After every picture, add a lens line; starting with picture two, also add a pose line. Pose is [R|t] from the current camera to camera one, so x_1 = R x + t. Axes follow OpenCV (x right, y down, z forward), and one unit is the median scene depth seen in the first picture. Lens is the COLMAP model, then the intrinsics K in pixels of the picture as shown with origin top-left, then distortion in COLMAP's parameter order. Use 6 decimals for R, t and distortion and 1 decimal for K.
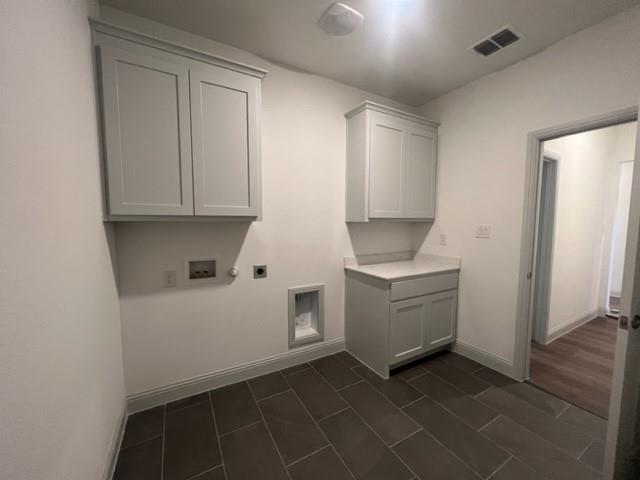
lens RADIAL K [[255.8, 0, 320.9], [0, 255.8, 242.4], [0, 0, 1]] dist [-0.001178, -0.000097]
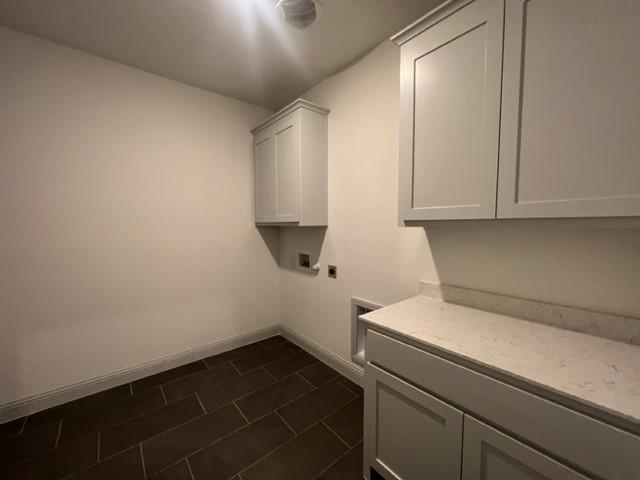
lens RADIAL K [[254.4, 0, 317.2], [0, 254.4, 237.4], [0, 0, 1]] dist [0.000821, 0.000080]
pose [[0.154189, 0.043981, -0.987062, 0.831872], [-0.078079, 0.996427, 0.032201, -0.064050], [0.984952, 0.072104, 0.157072, 0.753525]]
